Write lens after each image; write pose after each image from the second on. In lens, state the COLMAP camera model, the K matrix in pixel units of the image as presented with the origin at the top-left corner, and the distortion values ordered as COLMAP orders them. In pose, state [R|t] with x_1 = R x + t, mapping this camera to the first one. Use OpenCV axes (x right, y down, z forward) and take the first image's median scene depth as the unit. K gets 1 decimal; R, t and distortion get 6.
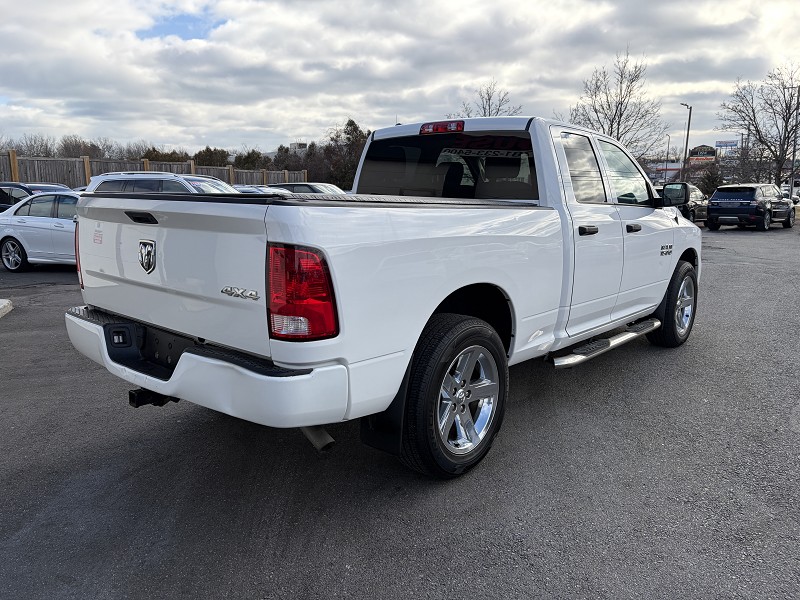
lens RADIAL K [[602.0, 0, 395.8], [0, 602.0, 311.2], [0, 0, 1]] dist [0.059929, -0.055541]
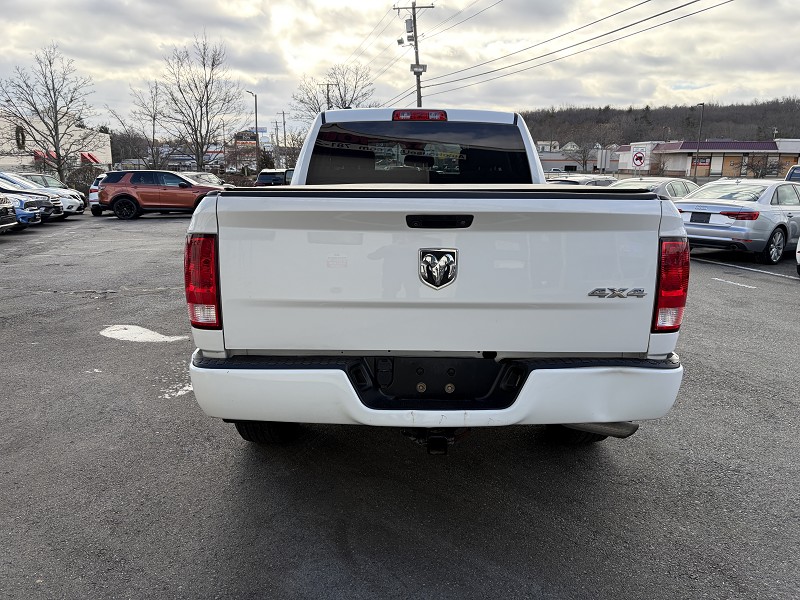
lens RADIAL K [[602.0, 0, 395.8], [0, 602.0, 311.2], [0, 0, 1]] dist [0.059929, -0.055541]
pose [[0.744350, -0.154942, 0.649566, -0.225778], [0.135548, 0.987517, 0.080227, -0.024807], [-0.653888, 0.028330, 0.756061, 0.098515]]
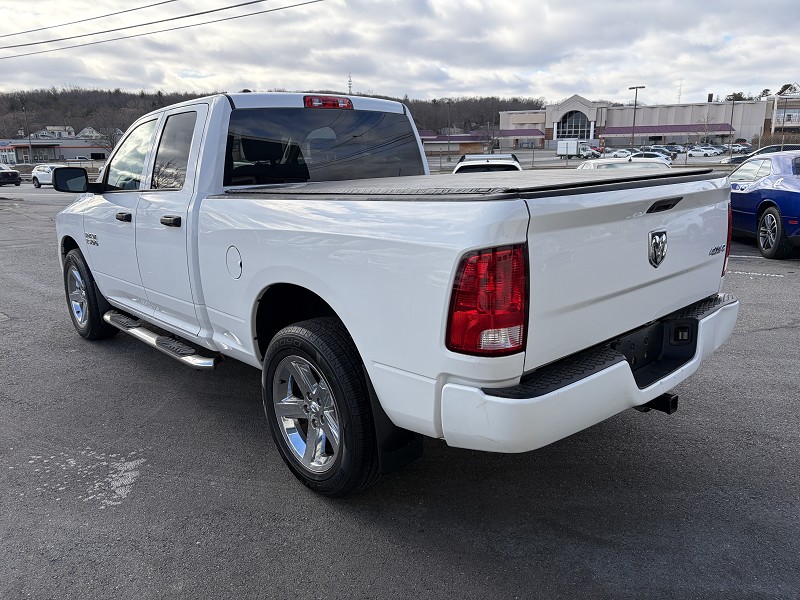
lens RADIAL K [[602.0, 0, 395.8], [0, 602.0, 311.2], [0, 0, 1]] dist [0.059929, -0.055541]
pose [[0.105536, -0.263639, 0.958831, -0.304313], [0.227738, 0.944997, 0.234769, -0.068894], [-0.967986, 0.193585, 0.159772, 0.284594]]
